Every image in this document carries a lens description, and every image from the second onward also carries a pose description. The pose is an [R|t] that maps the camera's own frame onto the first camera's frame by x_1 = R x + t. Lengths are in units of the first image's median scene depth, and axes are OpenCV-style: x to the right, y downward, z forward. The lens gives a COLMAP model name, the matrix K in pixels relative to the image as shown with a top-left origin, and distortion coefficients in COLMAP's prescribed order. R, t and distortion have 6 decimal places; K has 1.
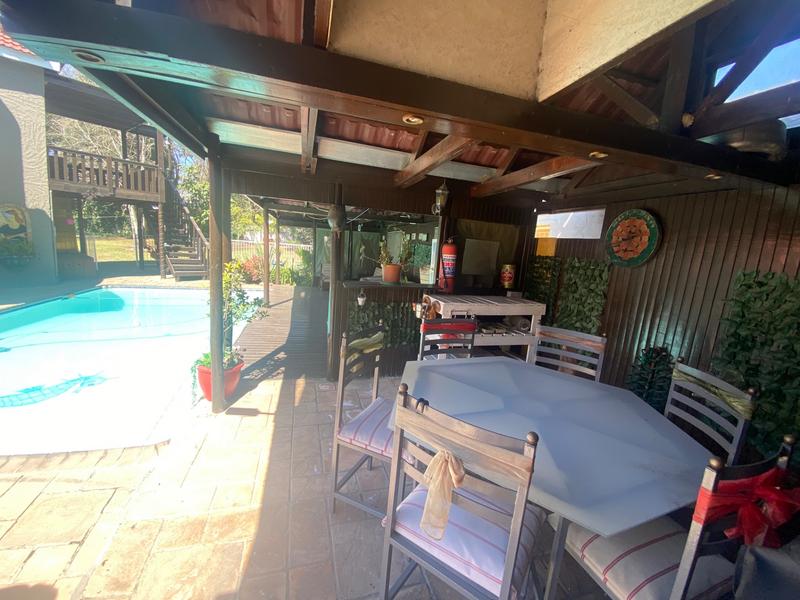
lens RADIAL K [[330.4, 0, 405.4], [0, 330.4, 294.8], [0, 0, 1]] dist [-0.013310, -0.004380]
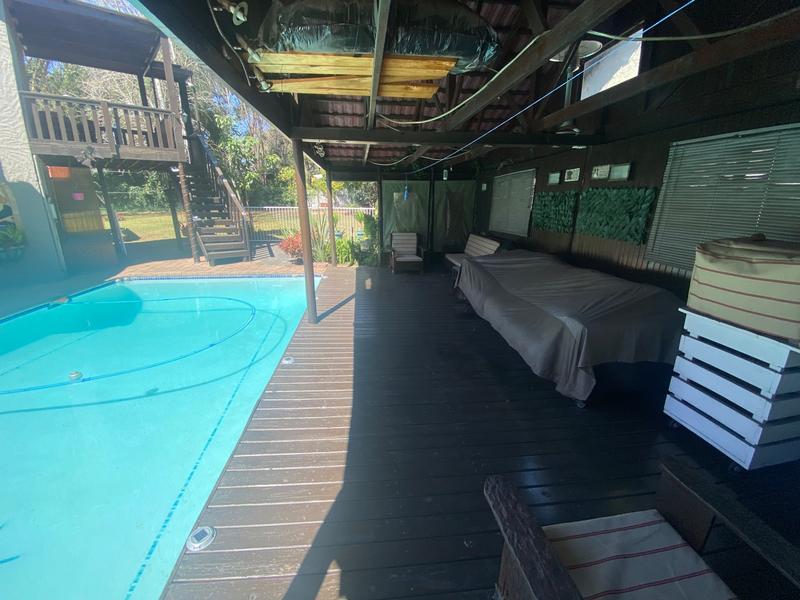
lens RADIAL K [[330.4, 0, 394.3], [0, 330.4, 301.4], [0, 0, 1]] dist [-0.013310, -0.004380]
pose [[0.977578, -0.005345, -0.210505, -0.105724], [0.034859, 0.989993, 0.136745, -0.048356], [0.207667, -0.141017, 0.967982, 0.316701]]
